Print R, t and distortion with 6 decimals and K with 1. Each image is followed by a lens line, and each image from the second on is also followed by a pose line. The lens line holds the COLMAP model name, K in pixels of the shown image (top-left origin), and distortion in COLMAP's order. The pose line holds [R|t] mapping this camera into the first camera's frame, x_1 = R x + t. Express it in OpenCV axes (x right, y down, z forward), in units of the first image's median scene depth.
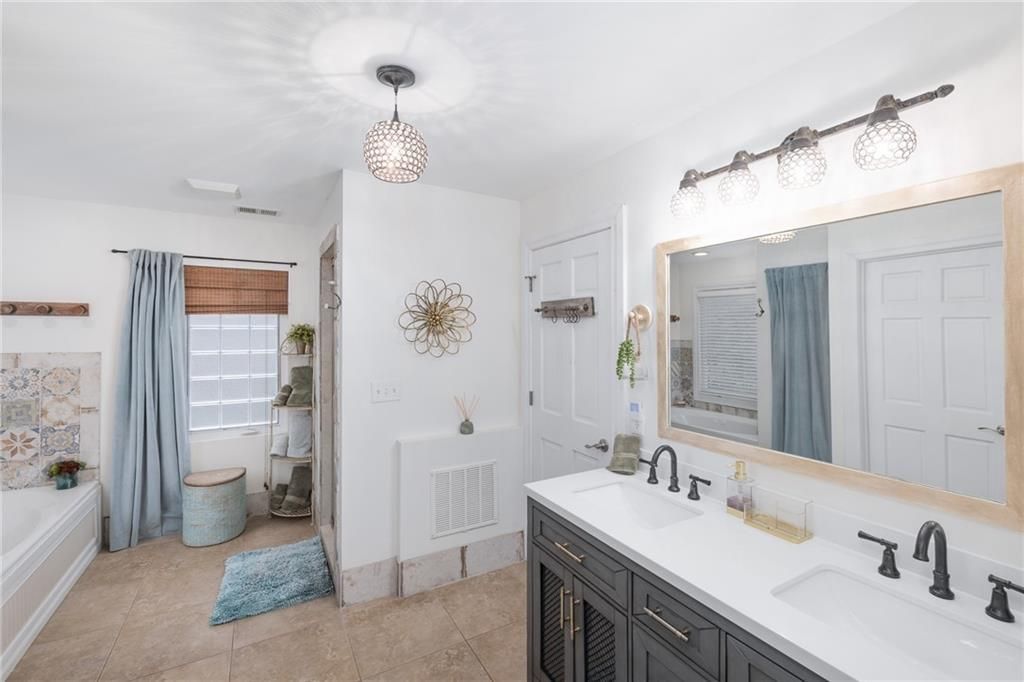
lens RADIAL K [[436.2, 0, 514.1], [0, 436.2, 332.3], [0, 0, 1]] dist [-0.000575, -0.000050]
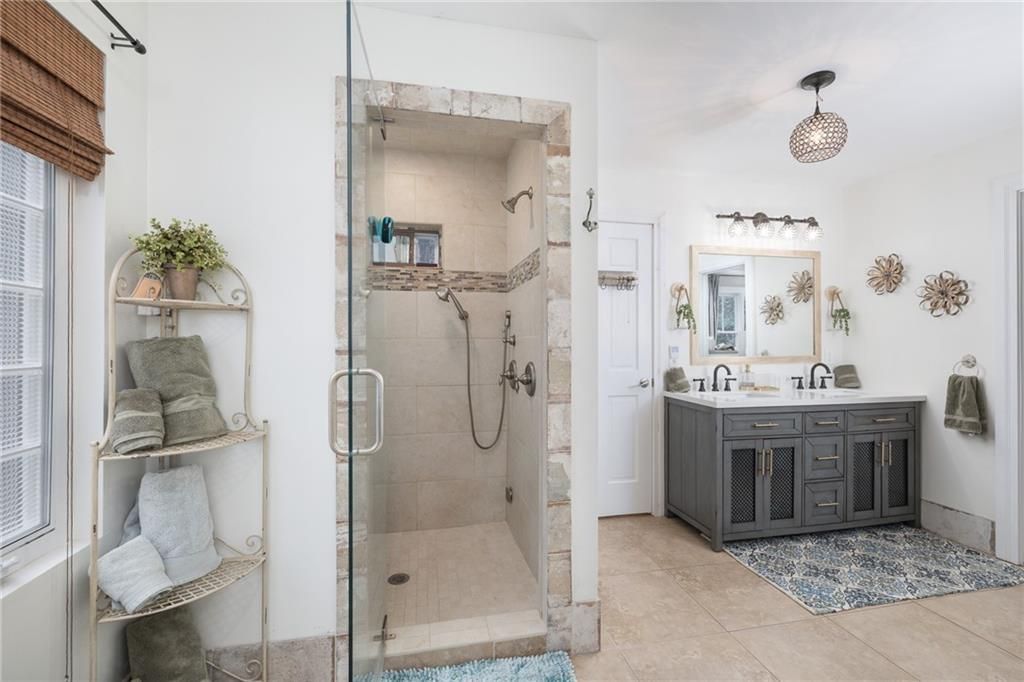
lens RADIAL K [[415.5, 0, 512.0], [0, 415.5, 341.0], [0, 0, 1]] dist [0.000557, 0.000014]
pose [[0.326675, 0.005677, 0.945120, -1.333178], [0.002935, 0.999971, -0.007021, 0.158013], [-0.945132, 0.005068, 0.326649, 1.112650]]
